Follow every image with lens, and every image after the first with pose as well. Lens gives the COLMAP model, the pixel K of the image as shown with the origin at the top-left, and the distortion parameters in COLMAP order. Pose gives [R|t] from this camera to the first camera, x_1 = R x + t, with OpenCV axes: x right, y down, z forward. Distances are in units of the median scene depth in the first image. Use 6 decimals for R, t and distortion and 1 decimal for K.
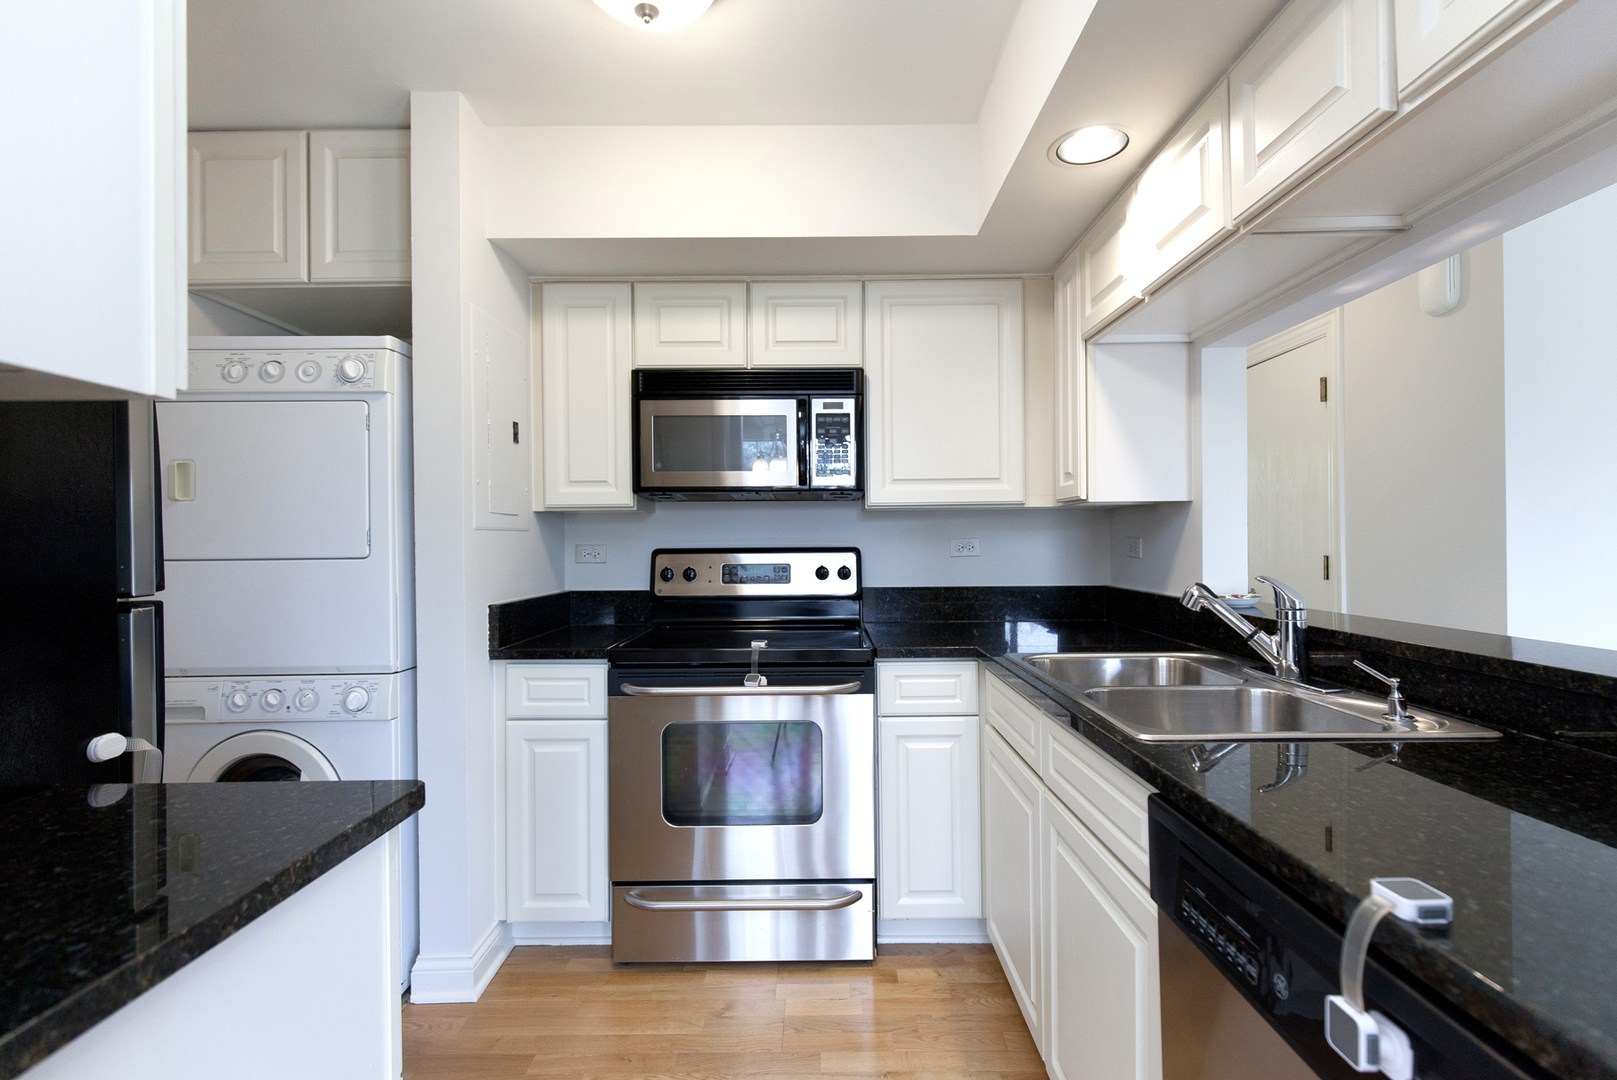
lens RADIAL K [[733.6, 0, 814.7], [0, 733.6, 541.8], [0, 0, 1]] dist [-0.000563, -0.000239]
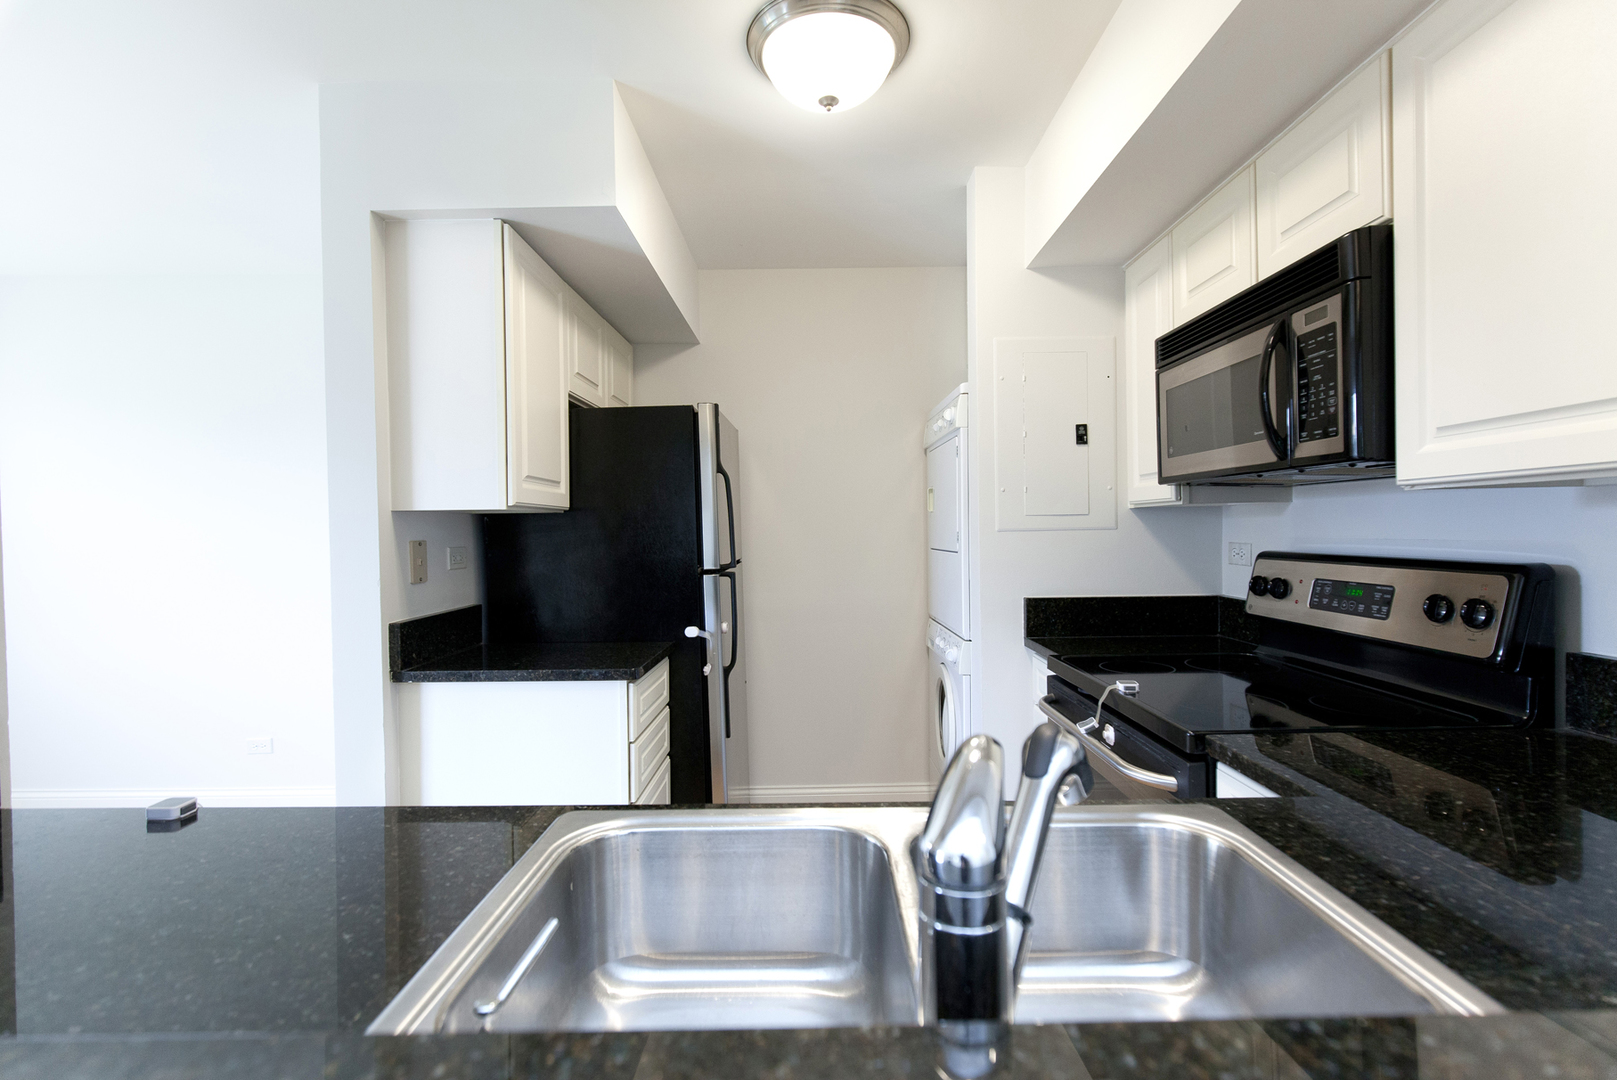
lens RADIAL K [[733.6, 0, 814.7], [0, 733.6, 541.8], [0, 0, 1]] dist [-0.000563, -0.000239]
pose [[-0.002379, 0.027314, -0.999624, 0.603872], [0.014744, 0.999519, 0.027276, -0.030811], [0.999888, -0.014674, -0.002781, 0.608252]]
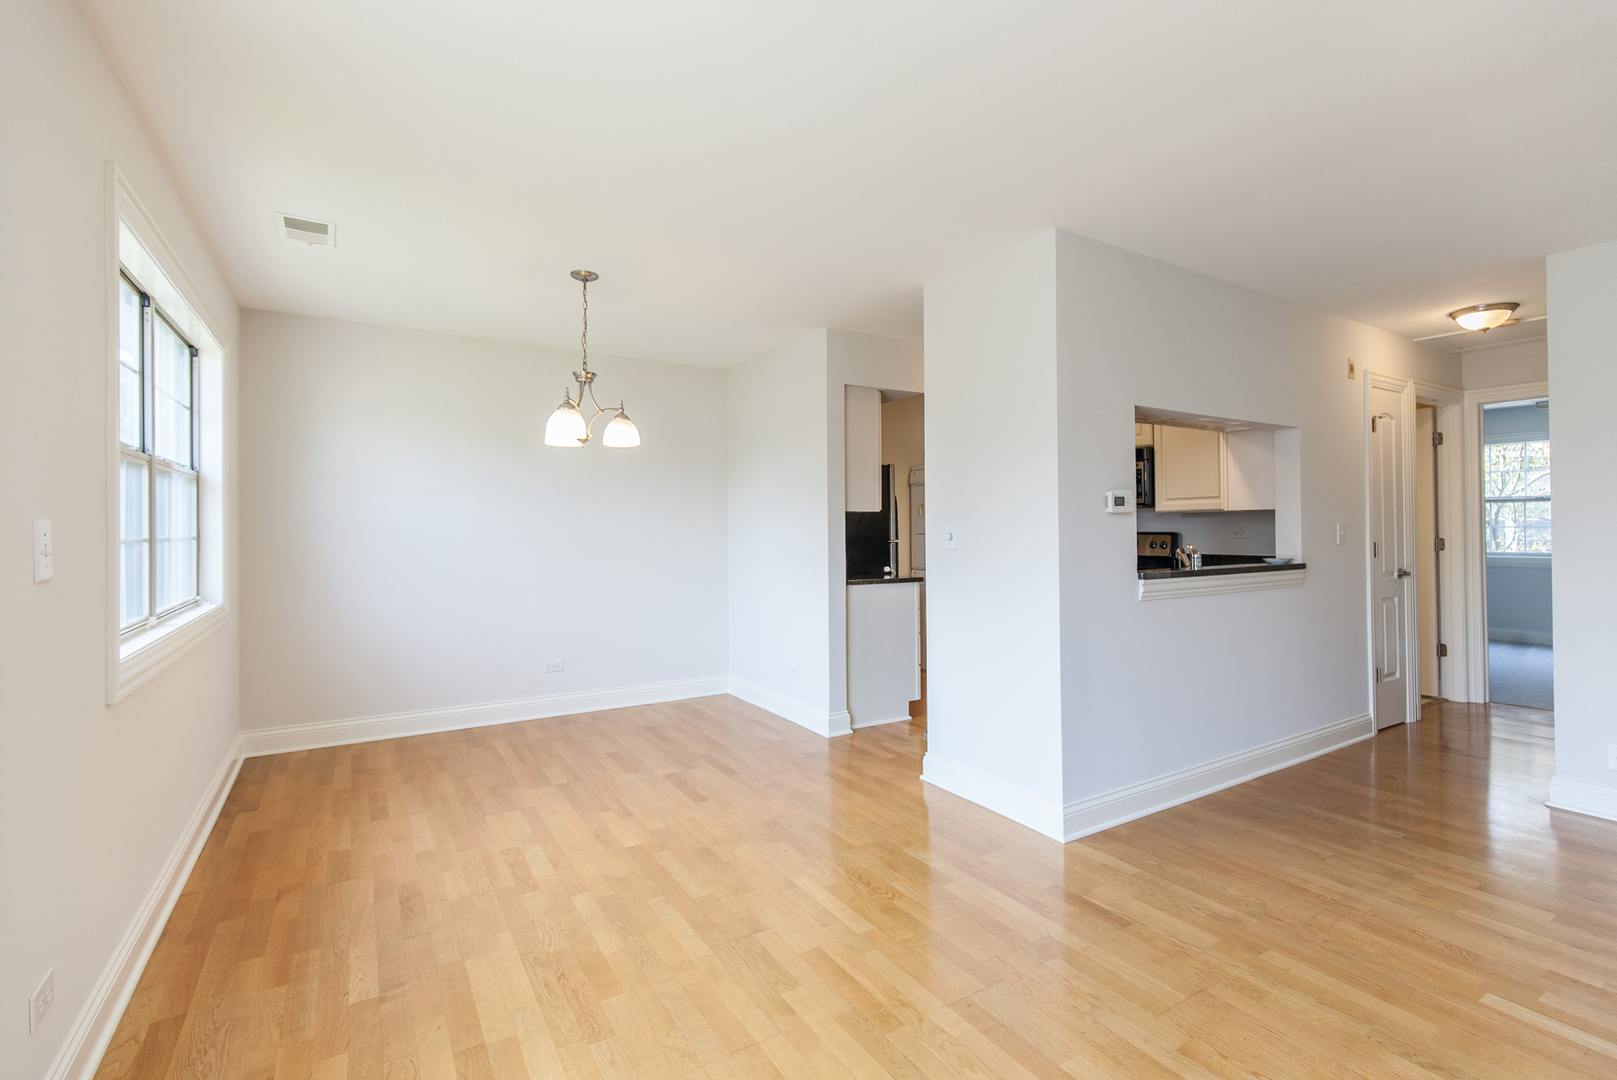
lens RADIAL K [[728.0, 0, 811.0], [0, 728.0, 518.9], [0, 0, 1]] dist [-0.000443, -0.000101]
pose [[0.527055, -0.002768, -0.849827, 1.333886], [0.000050, 0.999995, -0.003226, -0.024118], [0.849831, 0.001658, 0.527052, -0.923048]]
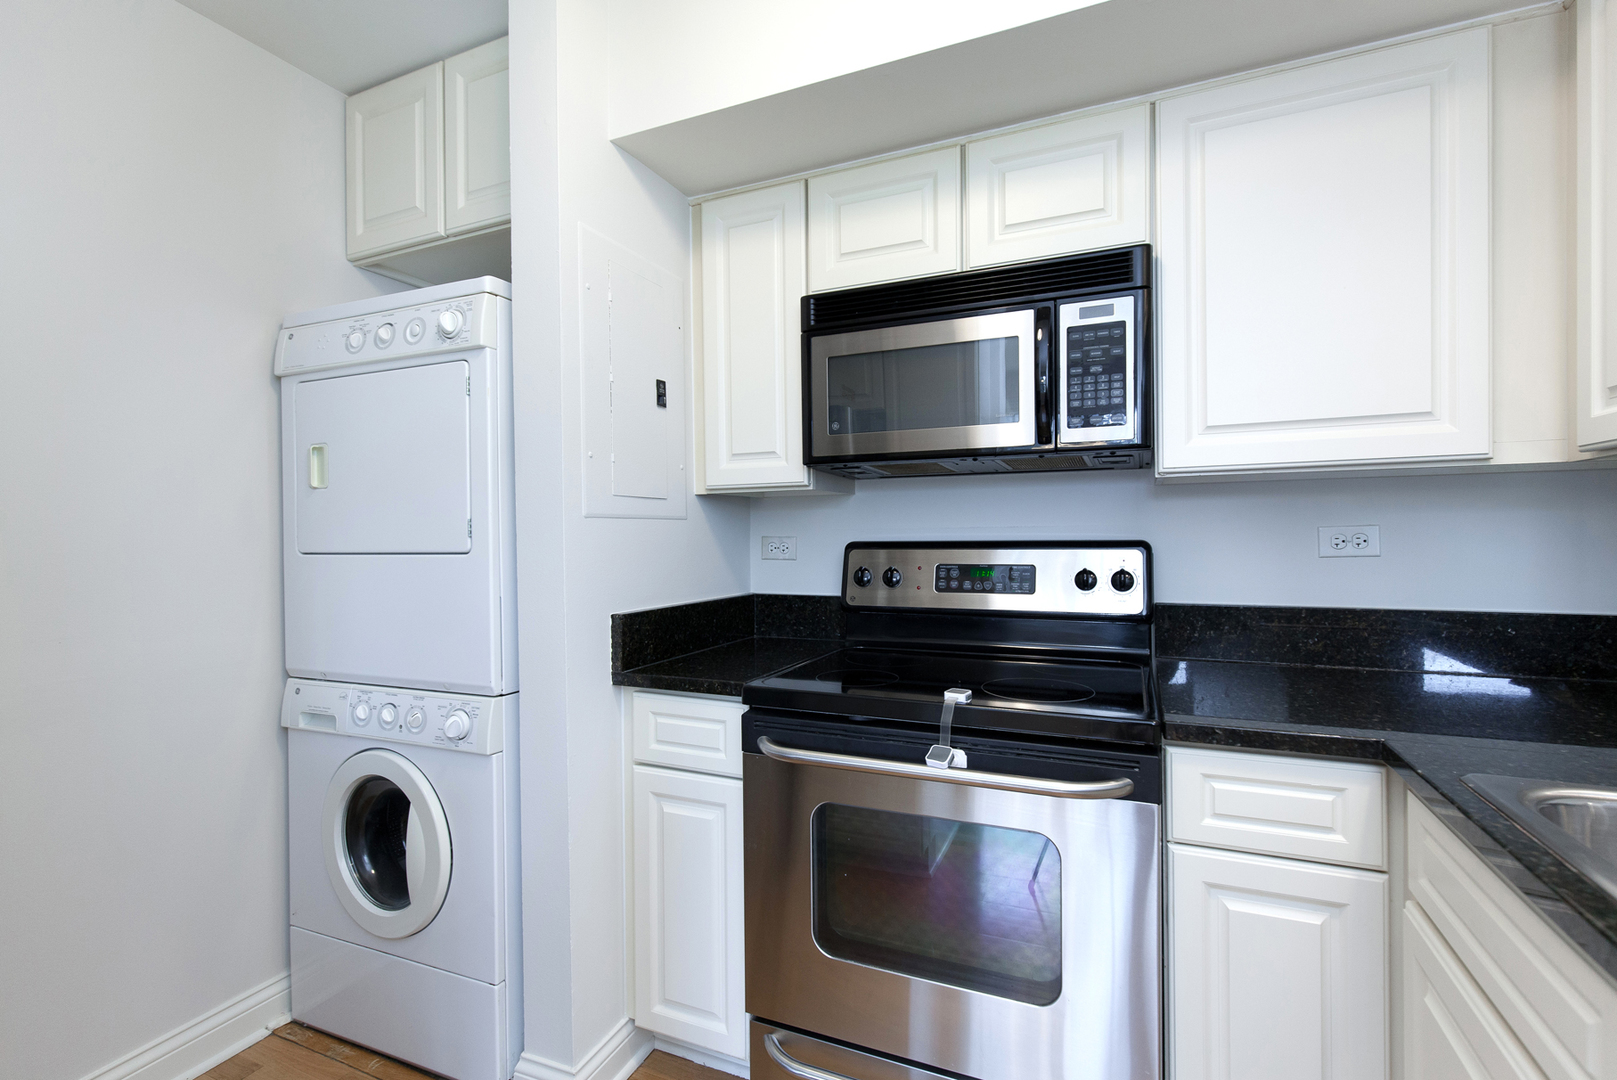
lens RADIAL K [[733.6, 0, 814.7], [0, 733.6, 541.8], [0, 0, 1]] dist [-0.000563, -0.000239]
pose [[0.915255, 0.003730, -0.402858, 0.057846], [0.001729, 0.999912, 0.013187, -0.000483], [0.402871, -0.012766, 0.915168, 0.337793]]
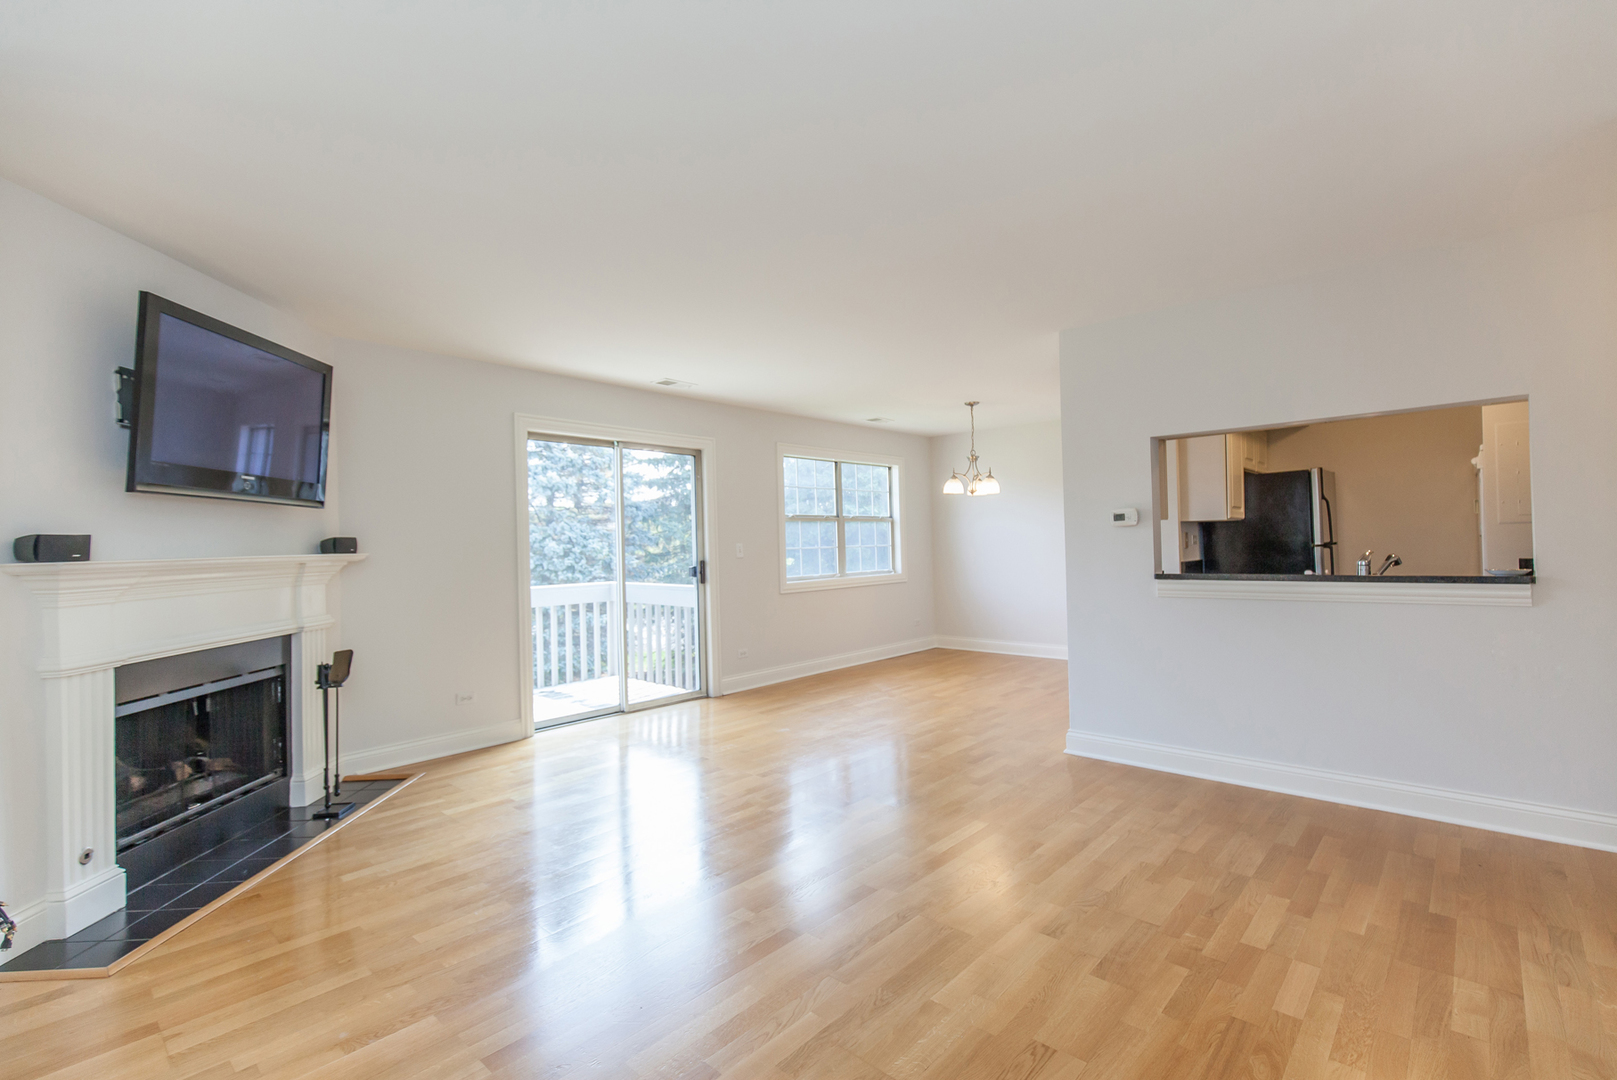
lens RADIAL K [[727.4, 0, 808.5], [0, 727.4, 540.0], [0, 0, 1]] dist [0.001560, 0.000137]
pose [[-0.682930, 0.016851, -0.730289, 2.230901], [0.030543, 0.999518, -0.005500, -0.015812], [0.729845, -0.026062, -0.683116, 0.836427]]
